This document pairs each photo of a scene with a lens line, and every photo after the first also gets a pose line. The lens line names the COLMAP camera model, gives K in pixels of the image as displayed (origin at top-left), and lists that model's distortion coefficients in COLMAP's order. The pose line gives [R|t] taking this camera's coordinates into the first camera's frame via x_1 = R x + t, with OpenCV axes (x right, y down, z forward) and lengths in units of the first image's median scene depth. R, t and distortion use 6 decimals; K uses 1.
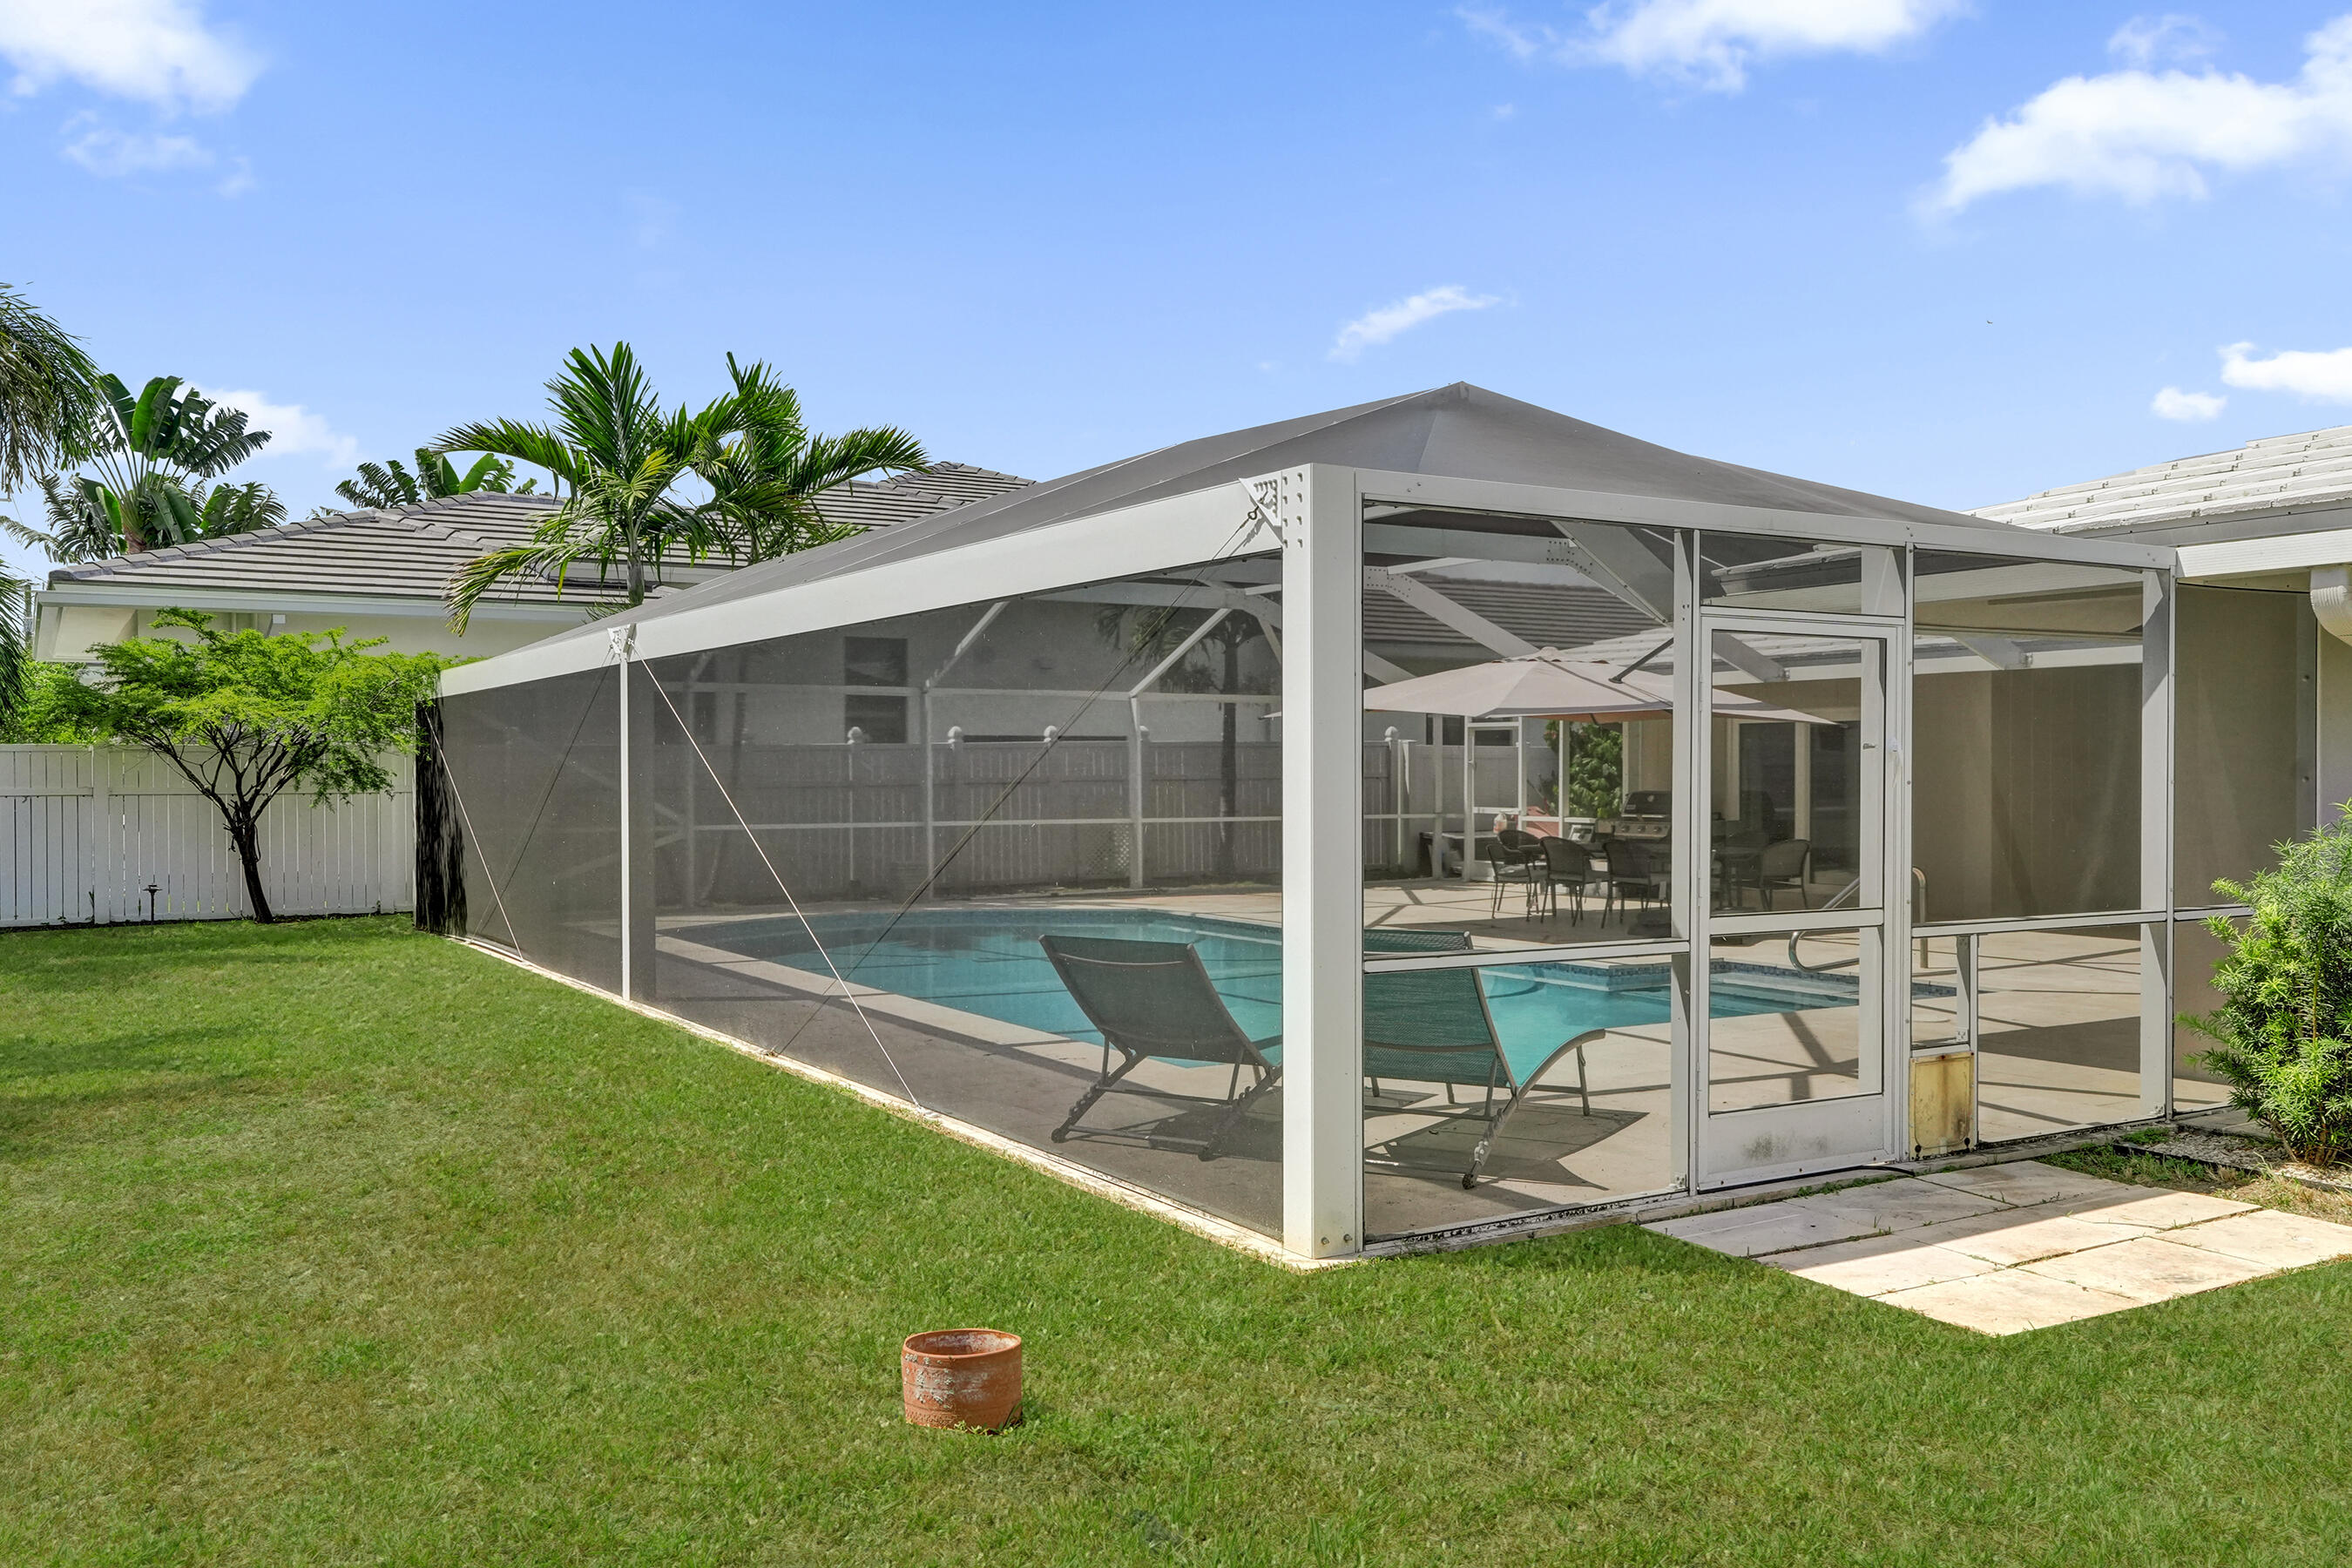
lens RADIAL K [[1841.1, 0, 1163.5], [0, 1841.1, 784.2], [0, 0, 1]] dist [-0.001540, -0.000854]
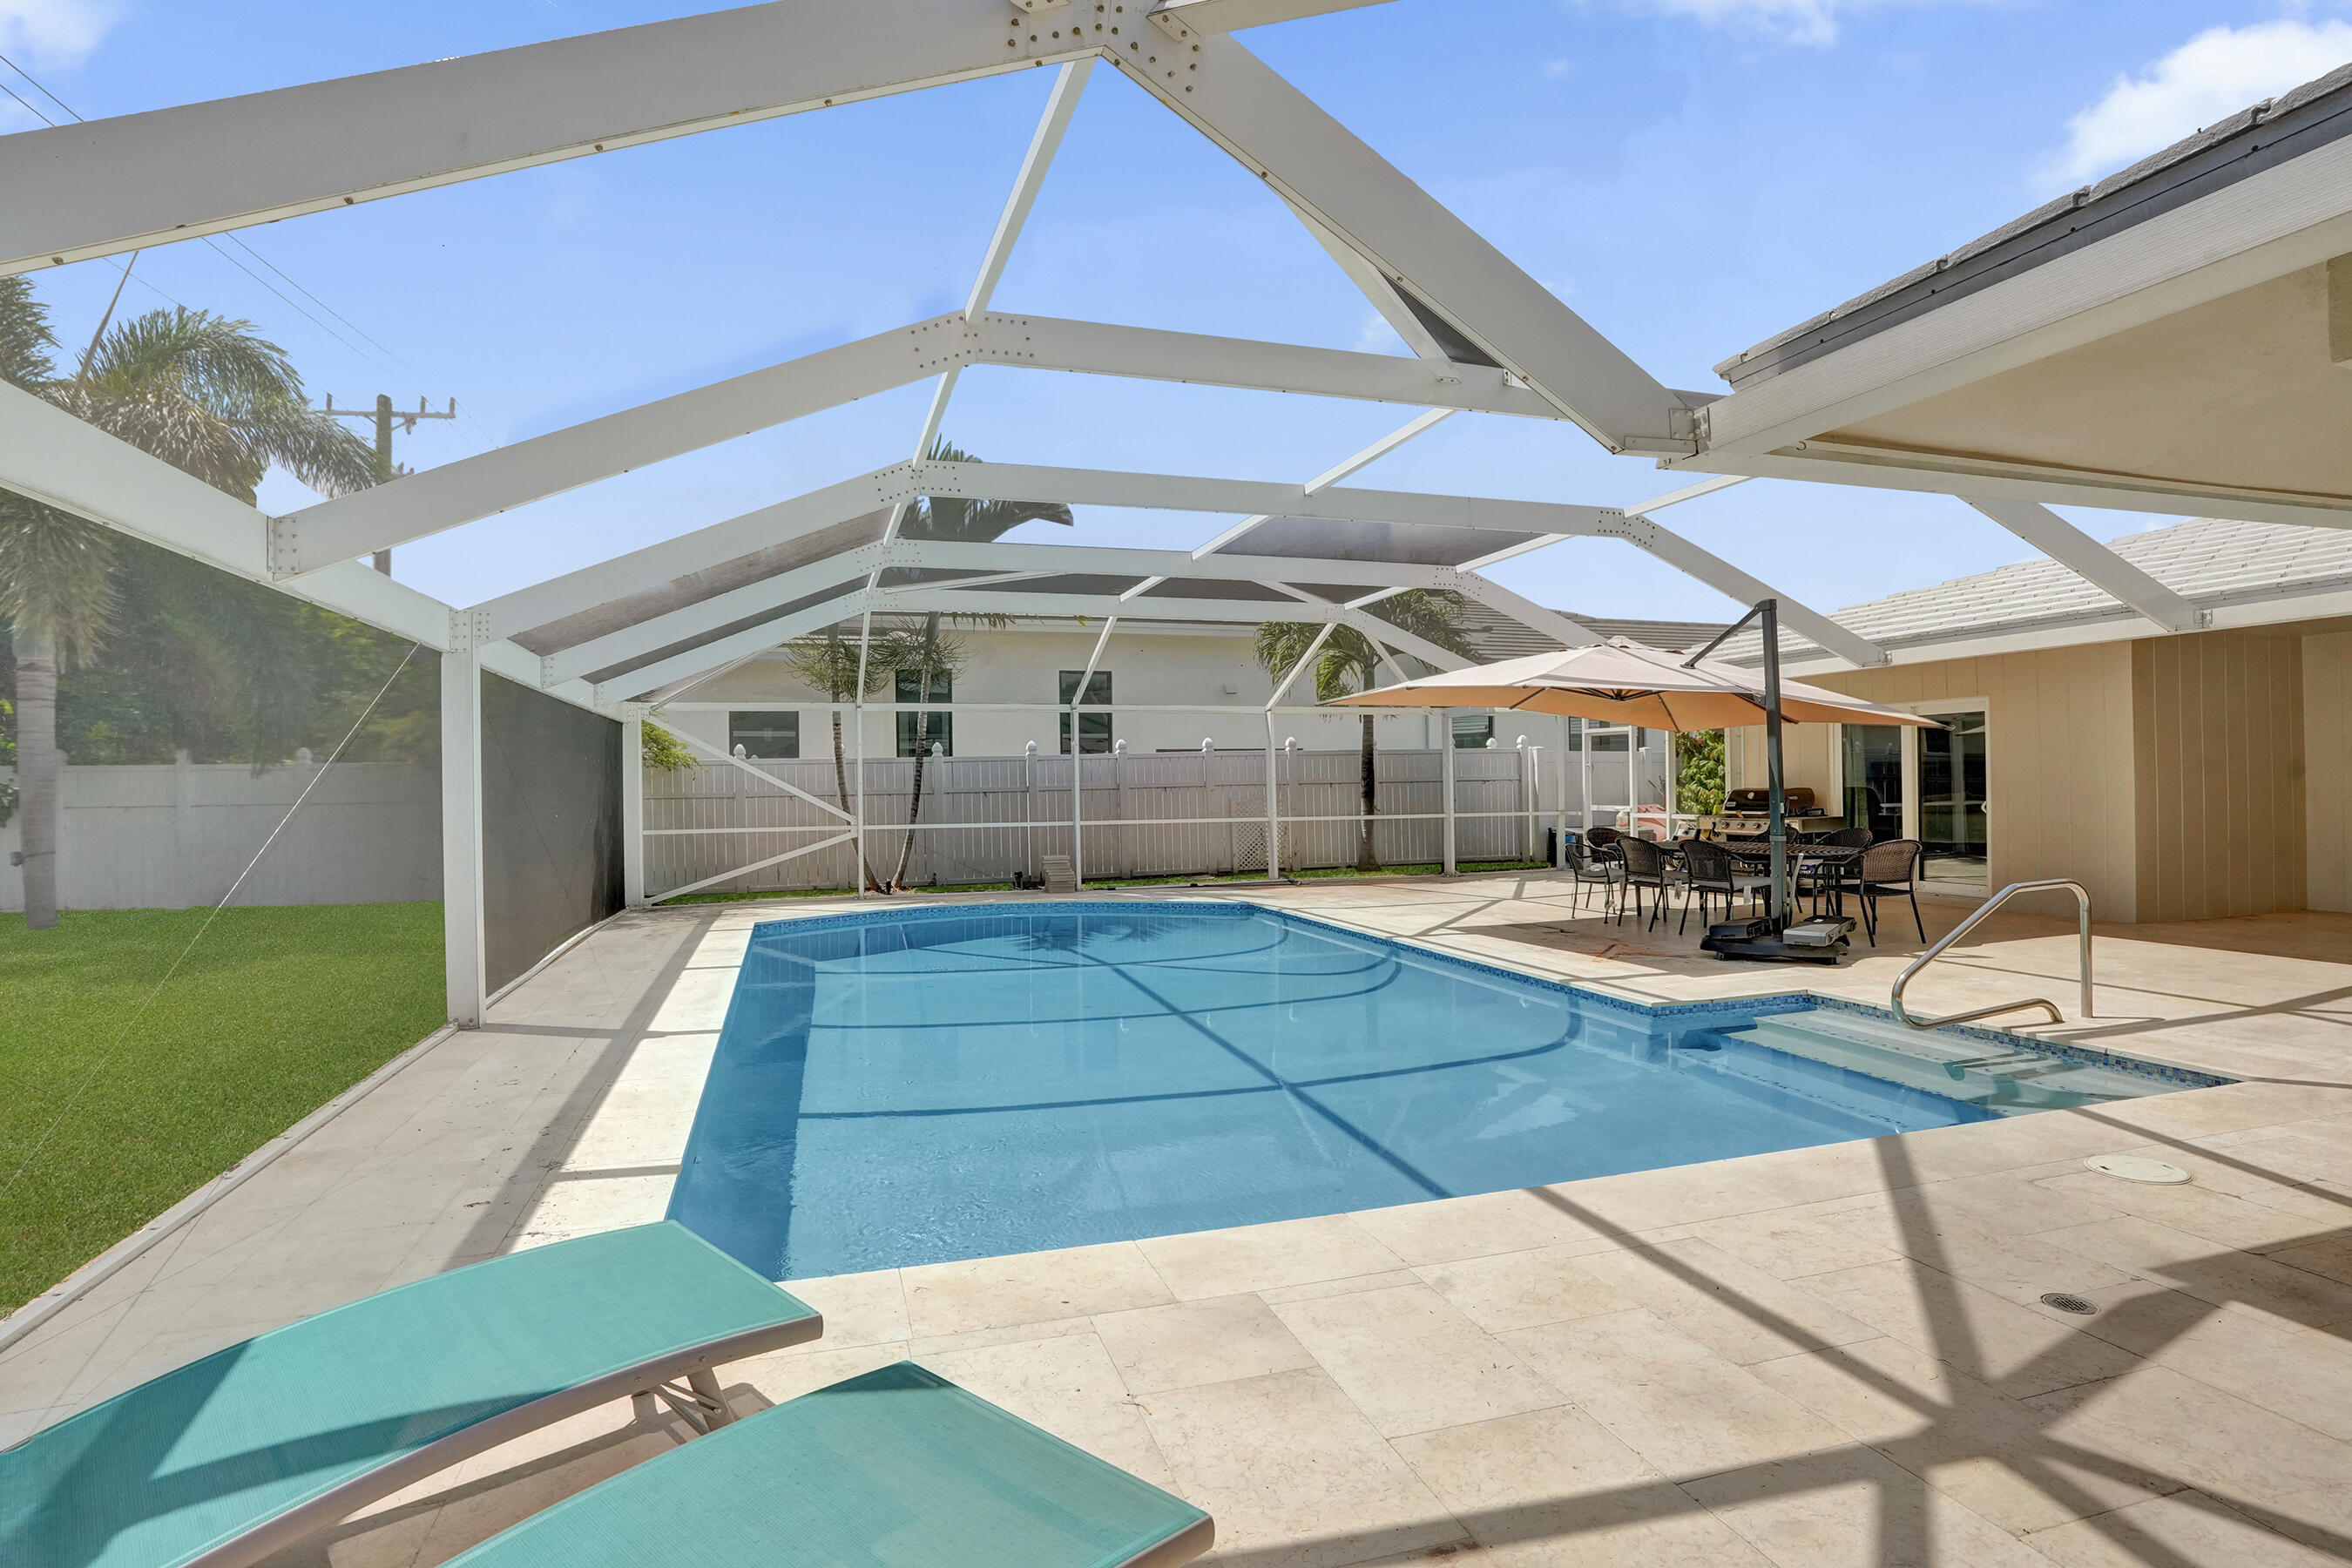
lens RADIAL K [[1217.6, 0, 1172.7], [0, 1217.6, 774.5], [0, 0, 1]] dist [-0.059228, 0.021553]
pose [[0.976124, -0.011438, -0.216911, 0.088556], [0.008229, 0.999843, -0.015690, 0.003580], [0.217056, 0.013530, 0.976065, 0.255599]]
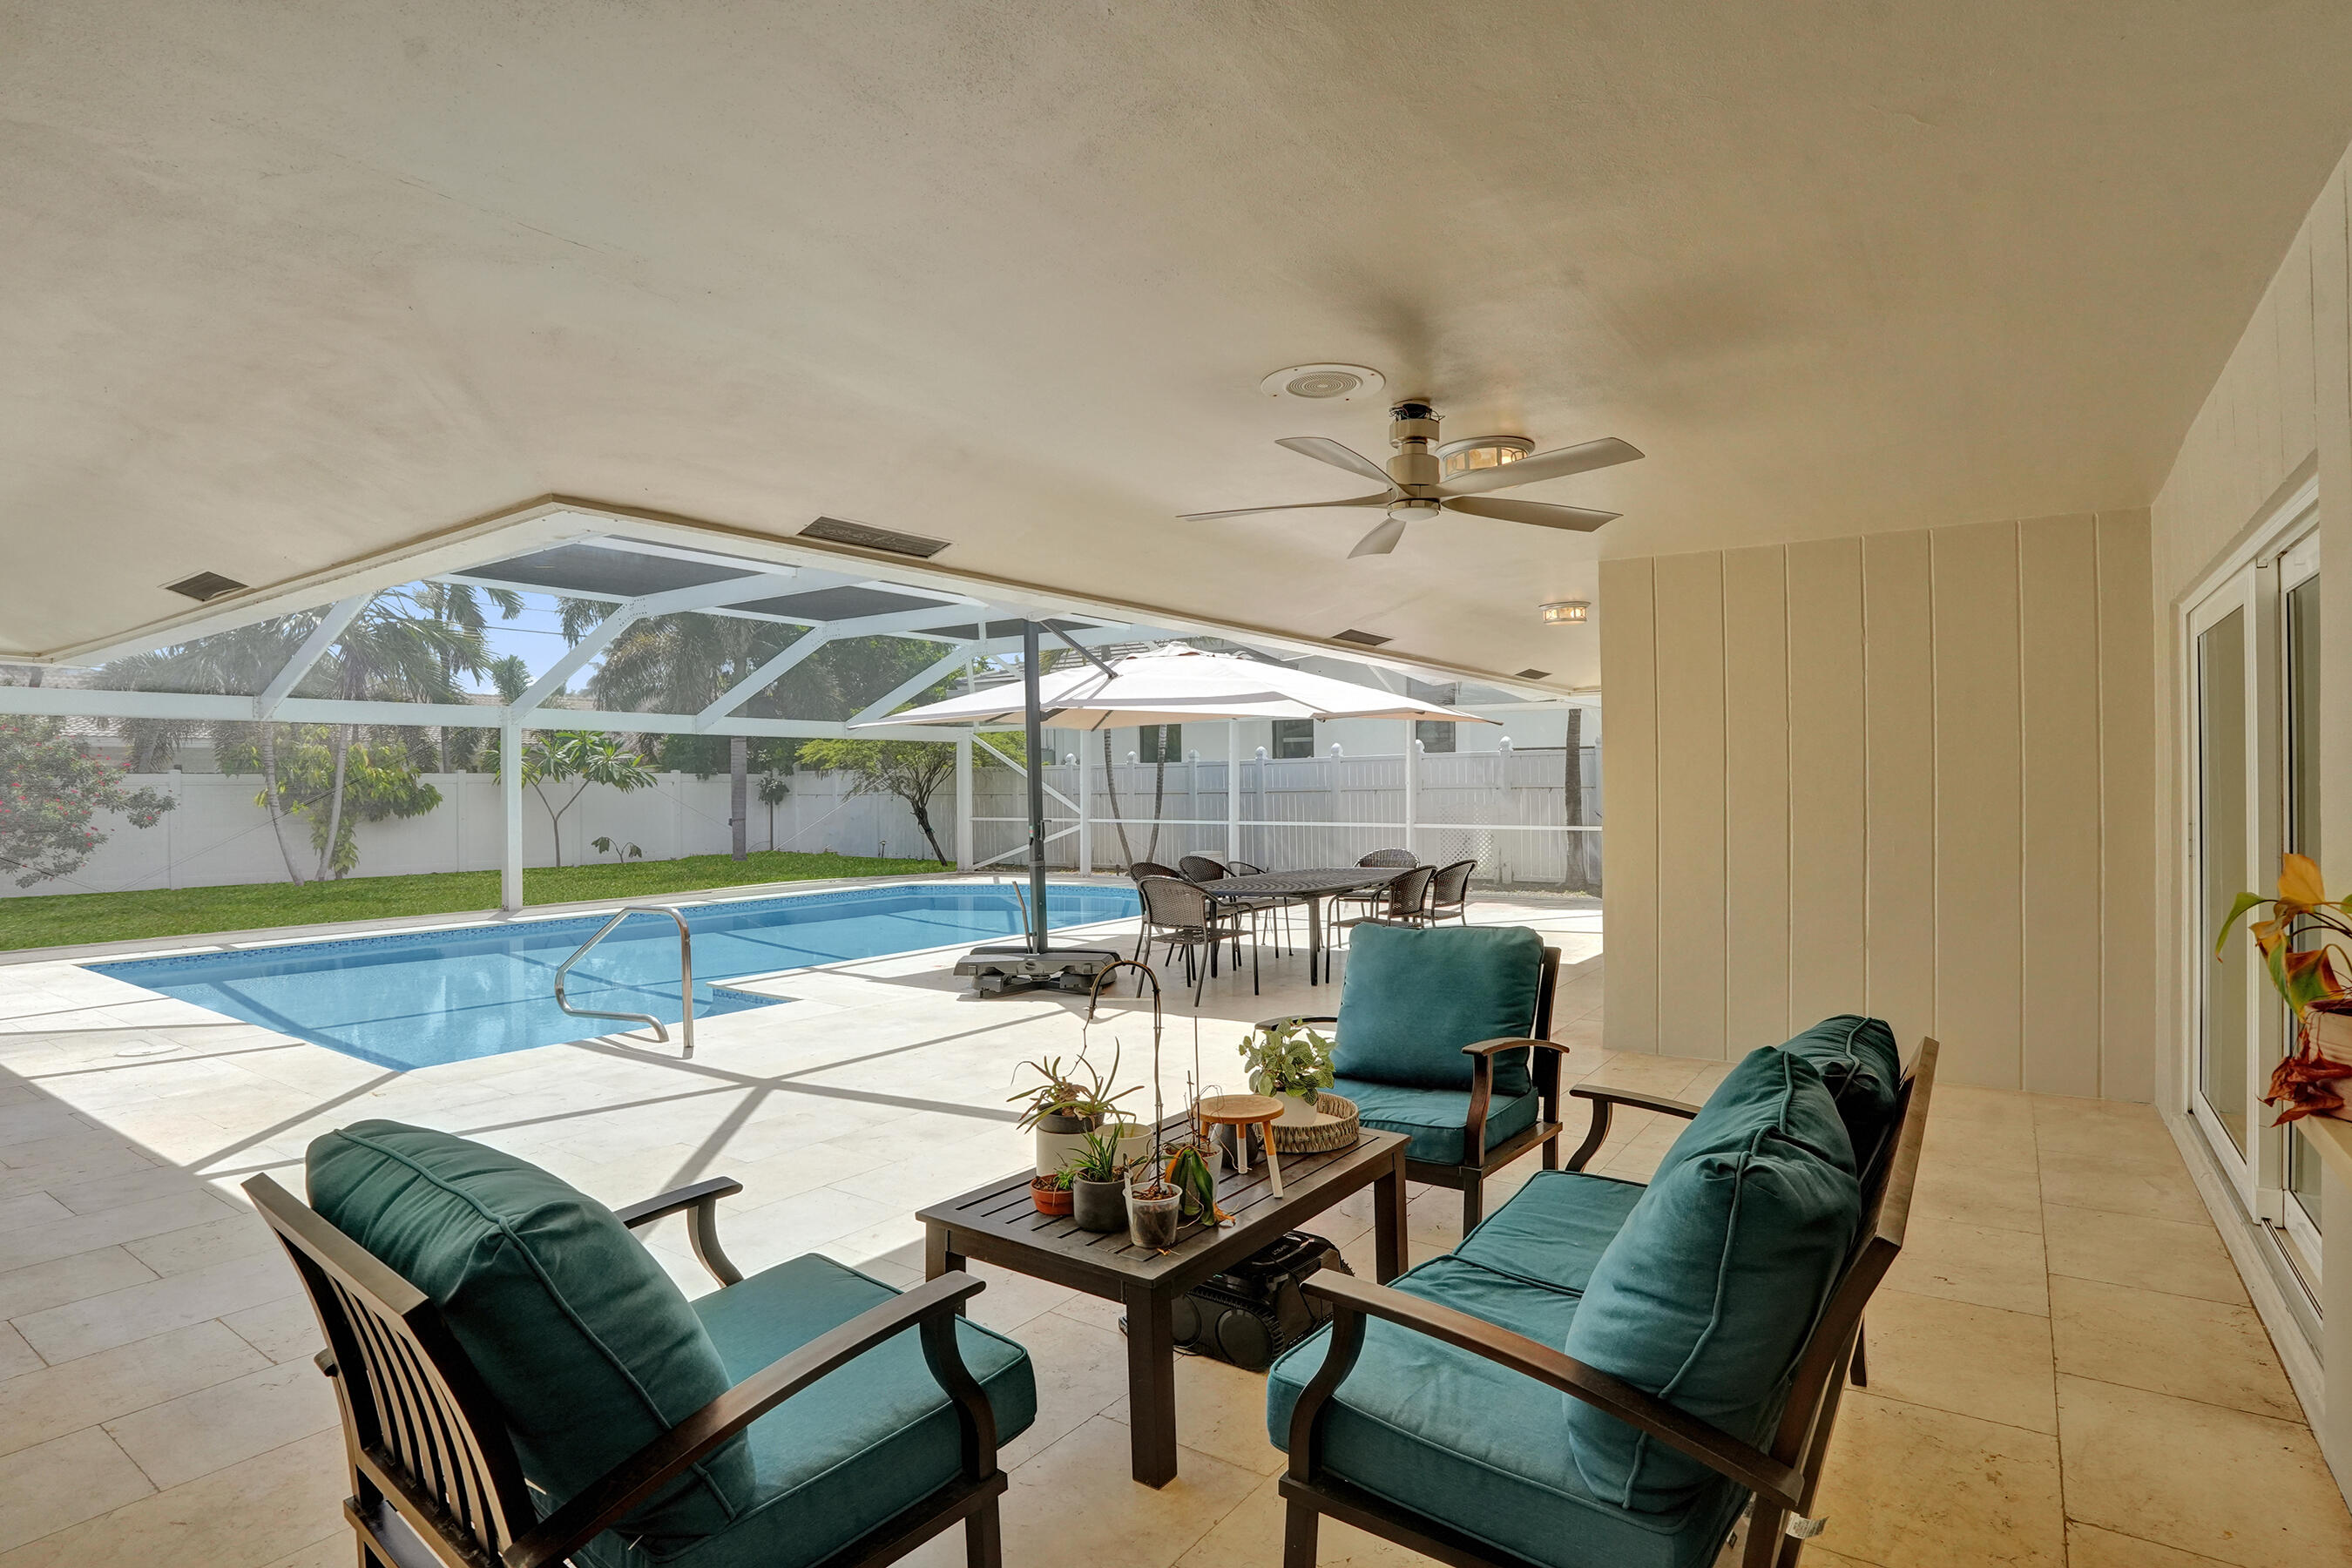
lens RADIAL K [[1217.6, 0, 1170.9], [0, 1217.6, 778.9], [0, 0, 1]] dist [-0.059228, 0.021553]
pose [[0.400891, -0.003781, -0.916118, 0.589982], [-0.002005, 0.999985, -0.005004, -0.003916], [0.916124, 0.003843, 0.400878, 0.600383]]
